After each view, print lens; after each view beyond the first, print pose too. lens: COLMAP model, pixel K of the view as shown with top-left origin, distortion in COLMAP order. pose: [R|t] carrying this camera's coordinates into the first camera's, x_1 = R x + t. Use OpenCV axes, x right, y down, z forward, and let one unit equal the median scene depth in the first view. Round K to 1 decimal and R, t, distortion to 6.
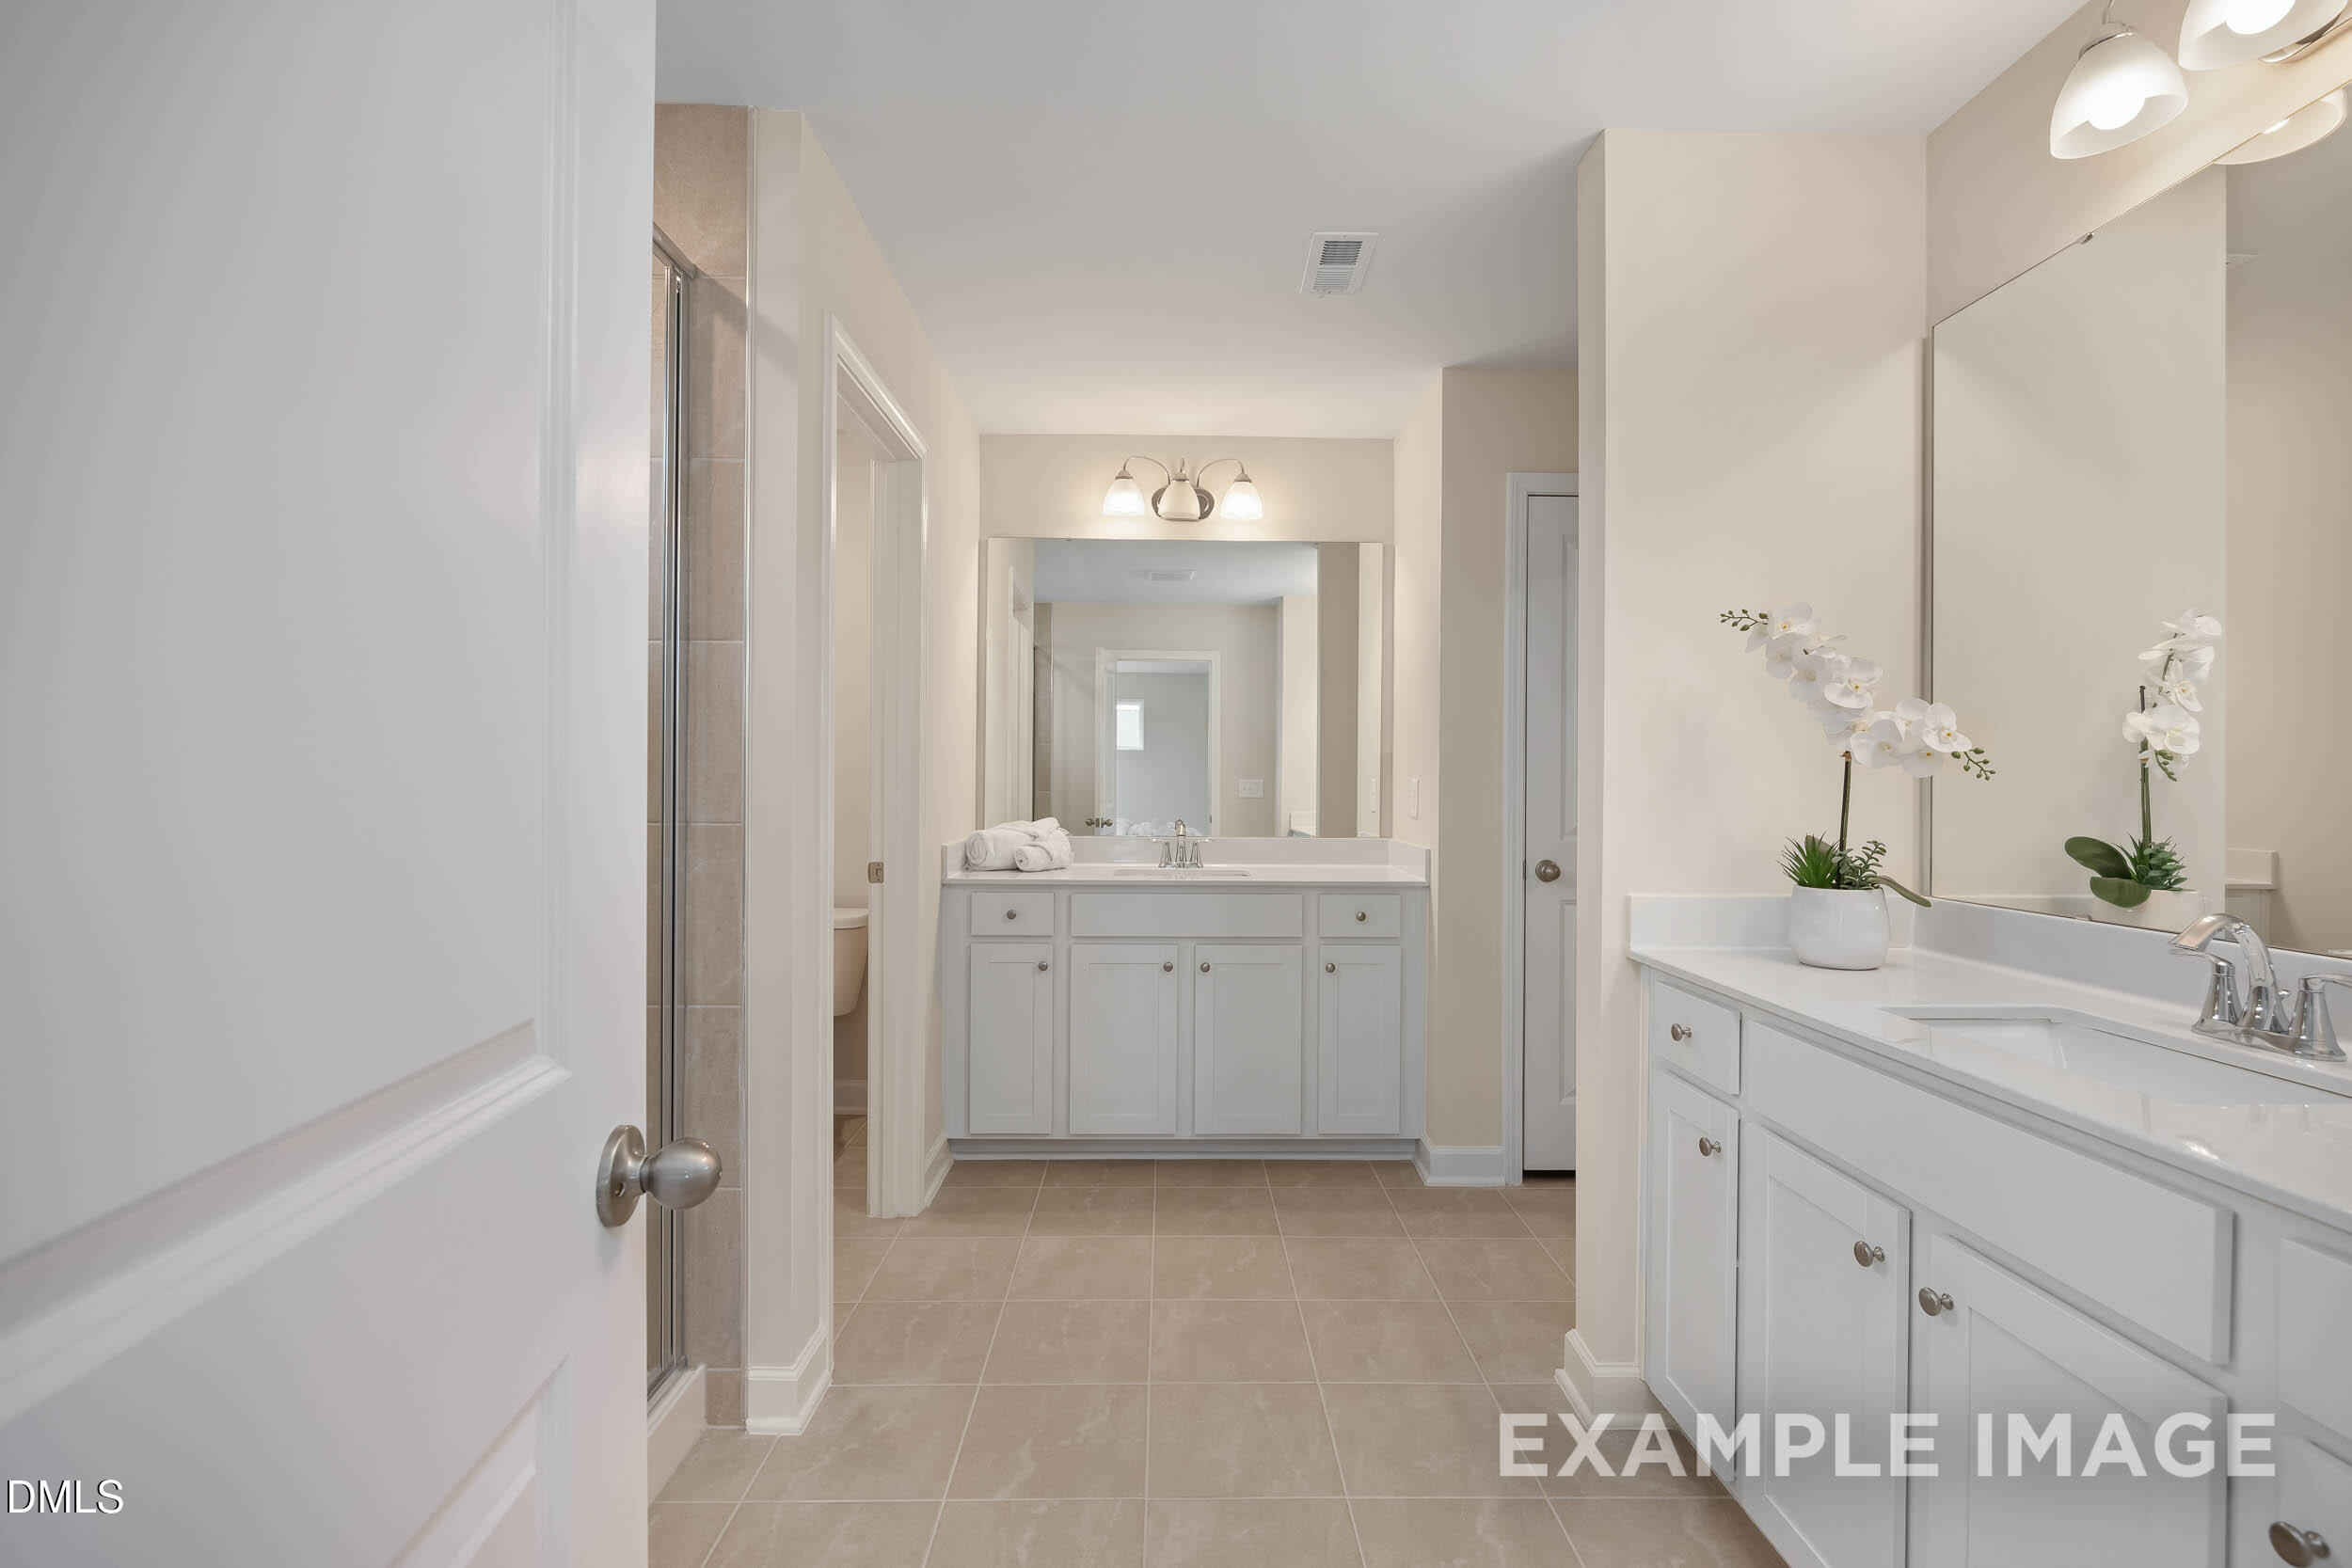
lens RADIAL K [[1046.2, 0, 1178.3], [0, 1046.2, 787.3], [0, 0, 1]] dist [0.000892, 0.000241]
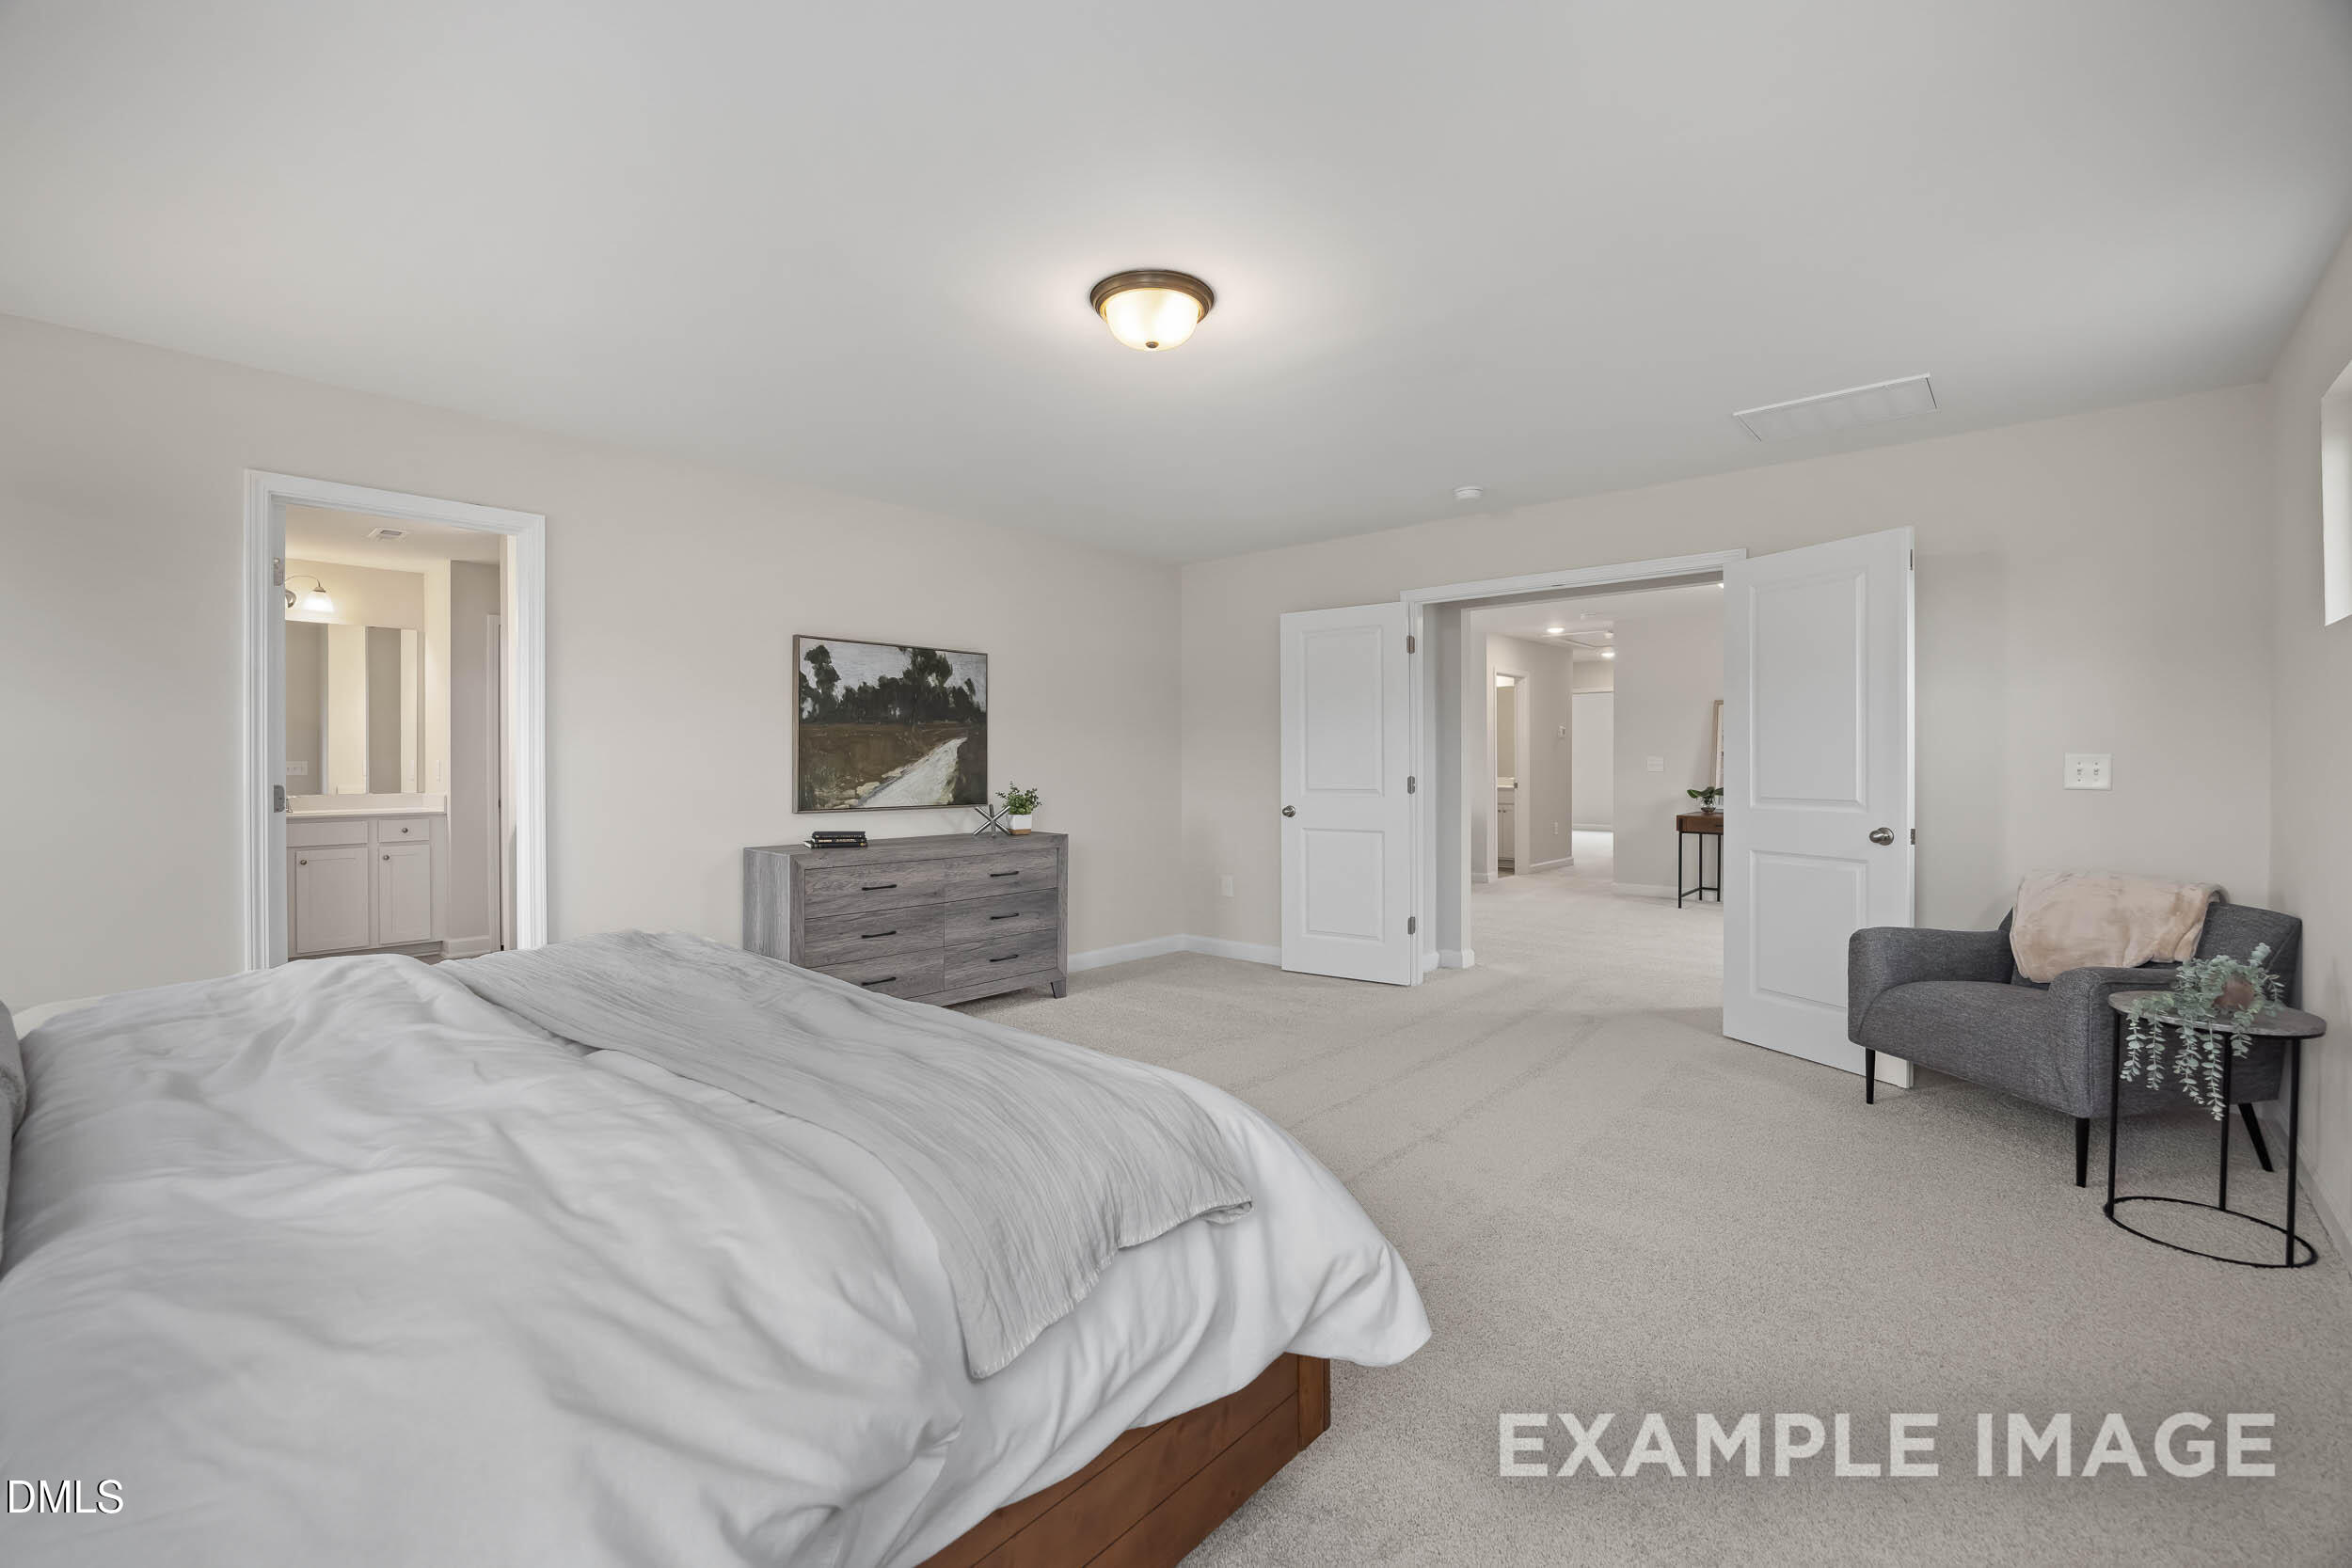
lens RADIAL K [[1046.2, 0, 1185.2], [0, 1046.2, 777.1], [0, 0, 1]] dist [0.000892, 0.000241]
pose [[0.676998, -0.007206, 0.735950, -0.273953], [0.003080, 0.999971, 0.006957, 0.012308], [-0.735979, -0.002444, 0.677000, -1.379741]]
